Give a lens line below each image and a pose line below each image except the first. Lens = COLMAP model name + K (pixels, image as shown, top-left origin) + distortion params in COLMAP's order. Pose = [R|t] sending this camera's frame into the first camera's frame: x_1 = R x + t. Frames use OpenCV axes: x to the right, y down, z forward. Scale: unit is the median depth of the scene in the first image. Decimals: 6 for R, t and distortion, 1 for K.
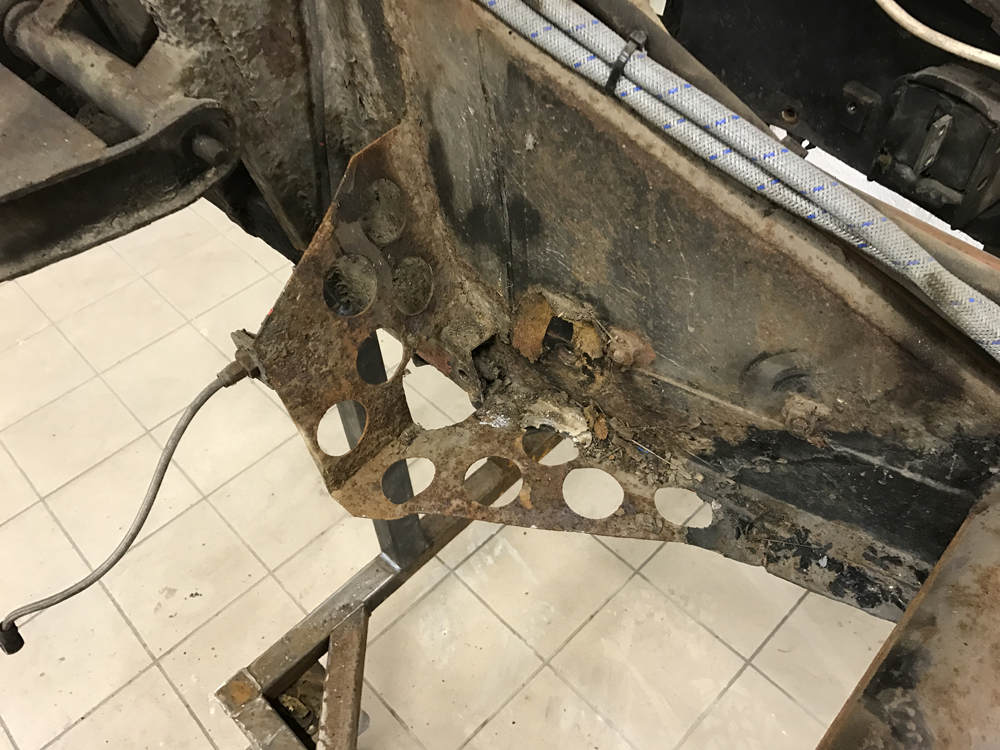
lens RADIAL K [[819.2, 0, 496.8], [0, 819.2, 372.8], [0, 0, 1]] dist [0.009418, -0.017115]
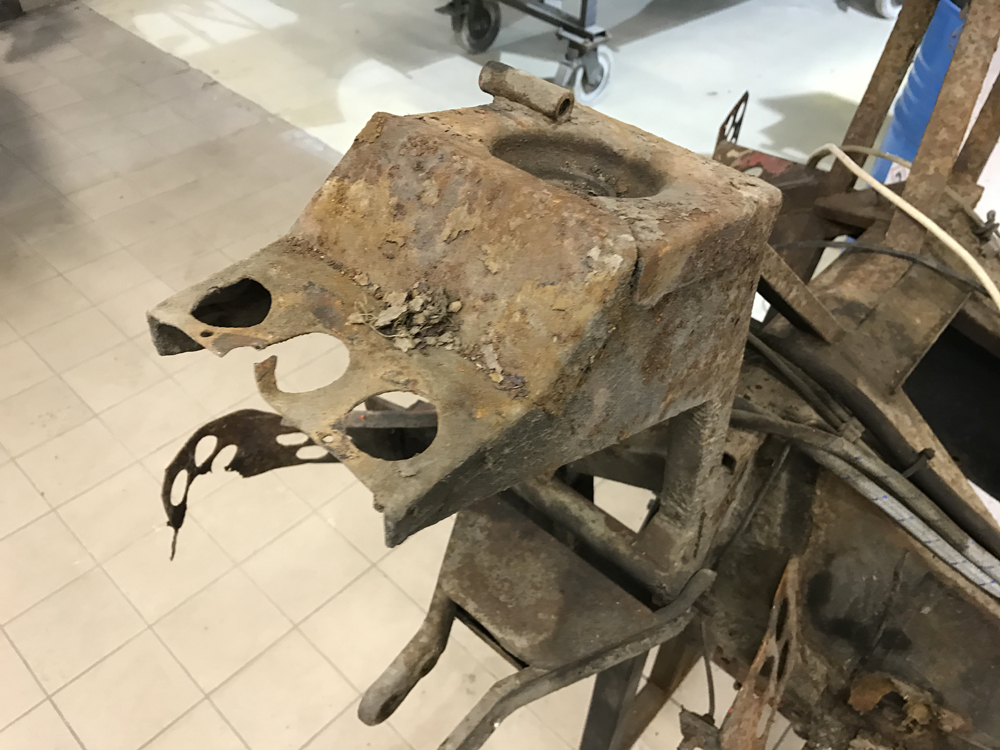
lens RADIAL K [[819.2, 0, 504.3], [0, 819.2, 373.9], [0, 0, 1]] dist [0.009418, -0.017115]
pose [[0.996685, 0.031527, 0.075000, -0.744392], [-0.023345, 0.993923, -0.107572, -0.461662], [-0.077936, 0.105465, 0.991364, -0.416624]]
